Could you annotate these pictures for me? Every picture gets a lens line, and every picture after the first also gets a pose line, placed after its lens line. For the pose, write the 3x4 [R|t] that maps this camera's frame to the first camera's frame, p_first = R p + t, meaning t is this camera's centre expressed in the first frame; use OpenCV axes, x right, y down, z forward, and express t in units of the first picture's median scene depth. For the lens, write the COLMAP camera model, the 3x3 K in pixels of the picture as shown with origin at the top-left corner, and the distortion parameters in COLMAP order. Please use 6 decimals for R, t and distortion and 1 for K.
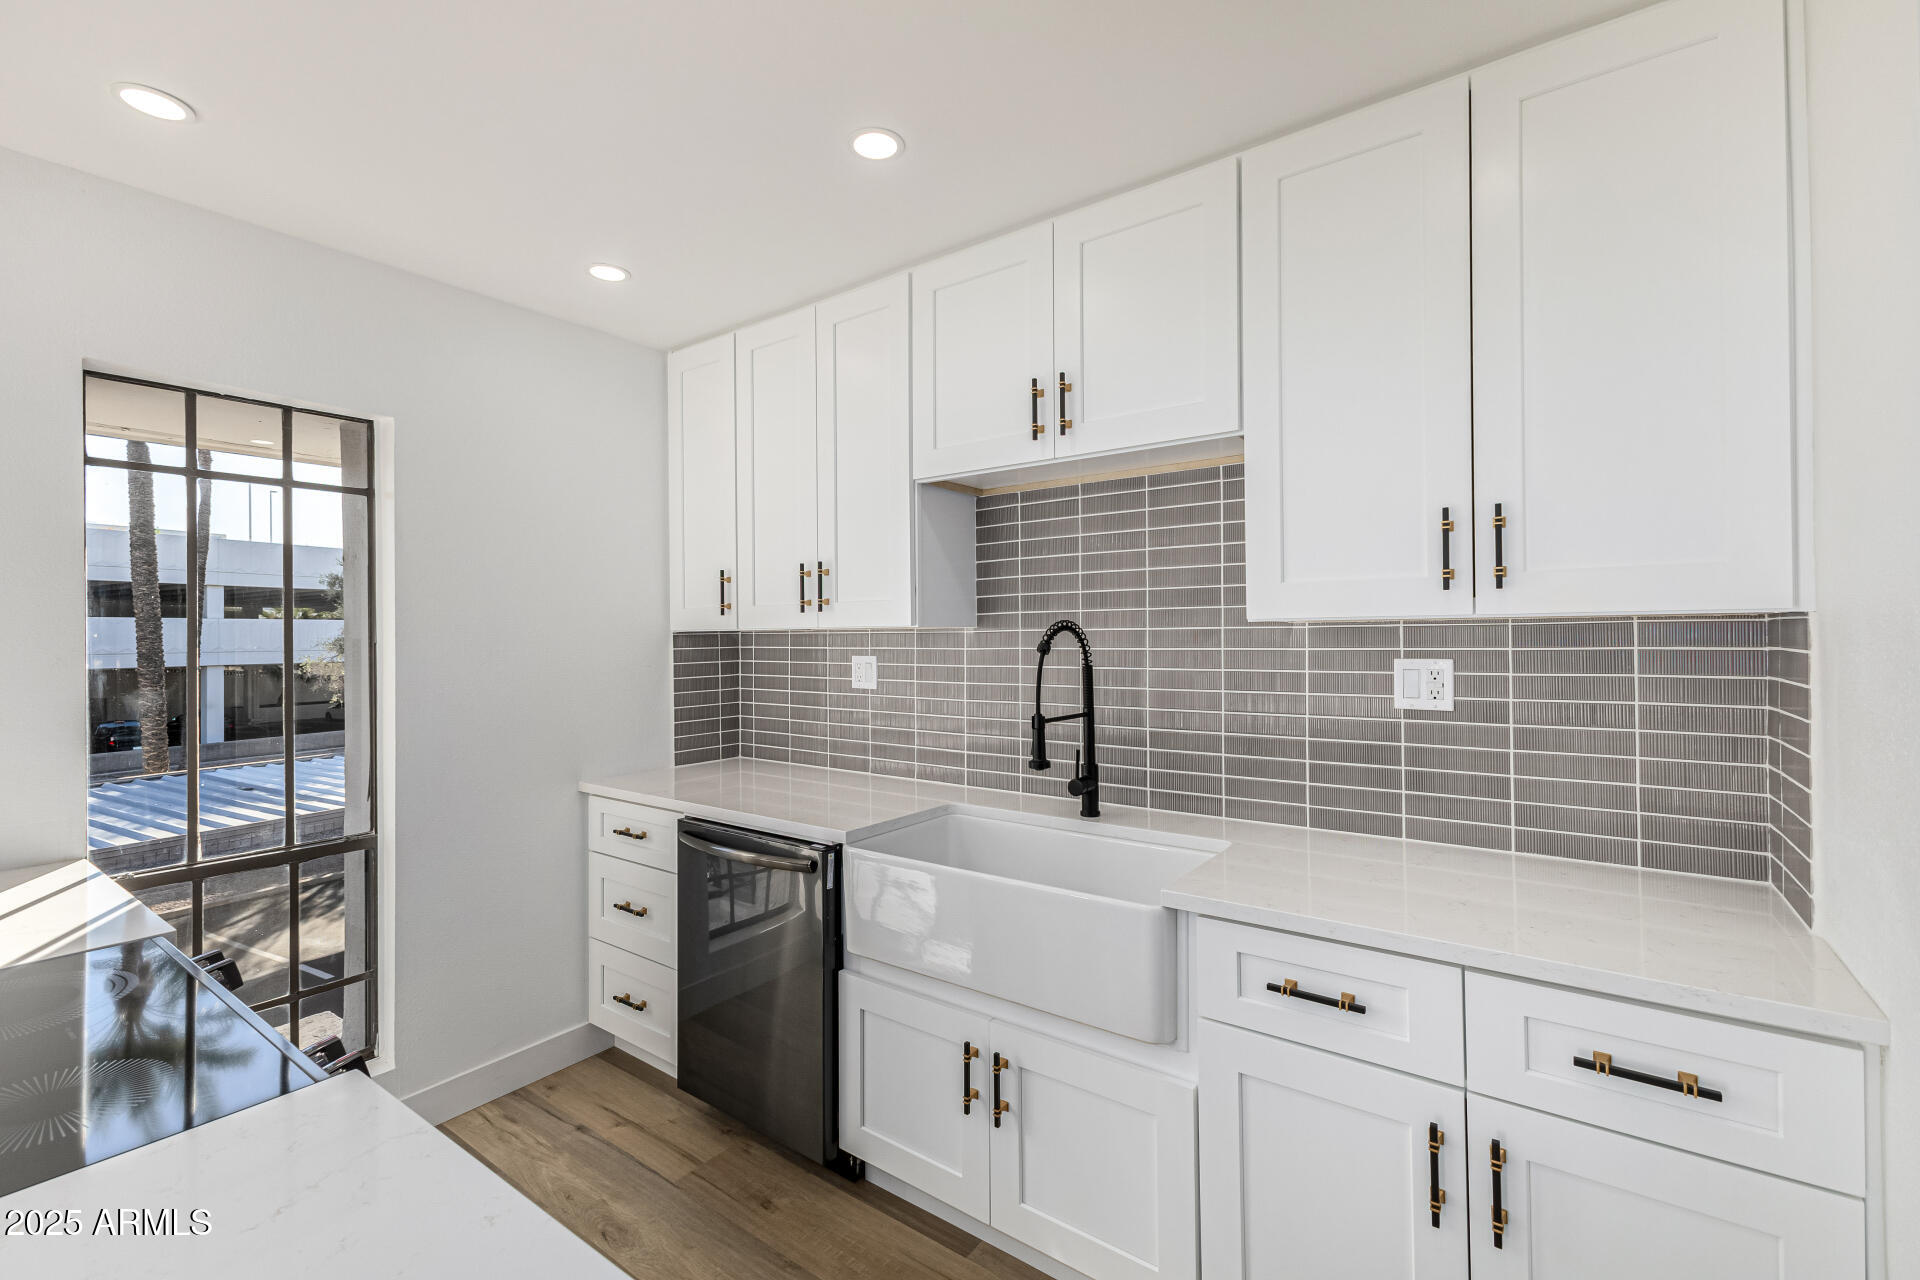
lens RADIAL K [[833.6, 0, 964.2], [0, 833.6, 637.3], [0, 0, 1]] dist [0.011245, -0.002733]
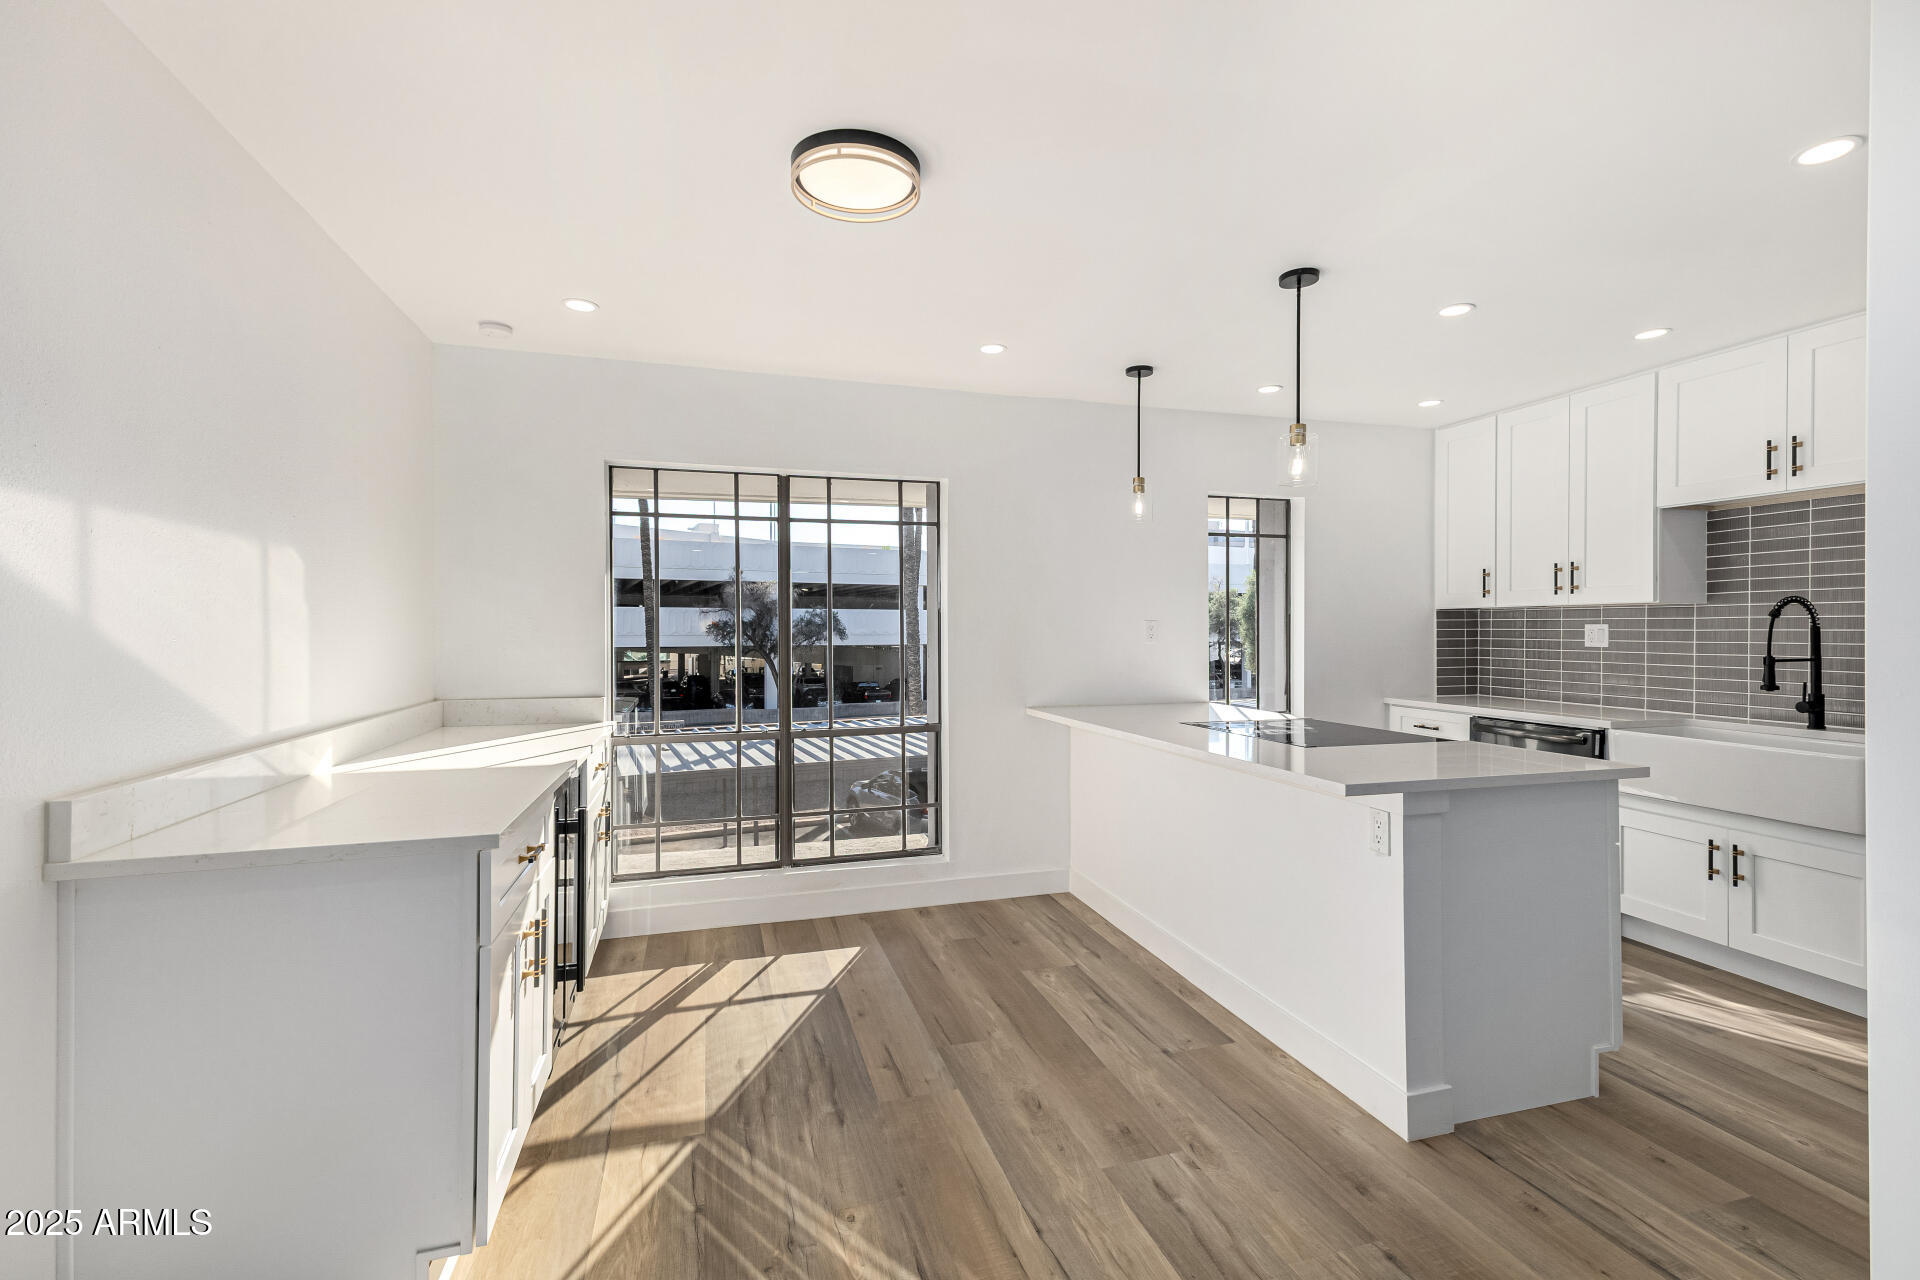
lens RADIAL K [[833.6, 0, 955.5], [0, 833.6, 630.9], [0, 0, 1]] dist [0.011245, -0.002733]
pose [[0.787479, 0.010184, -0.616257, -0.115358], [-0.006890, 0.999946, 0.007719, 0.035001], [0.616303, -0.001833, 0.787507, -0.959207]]
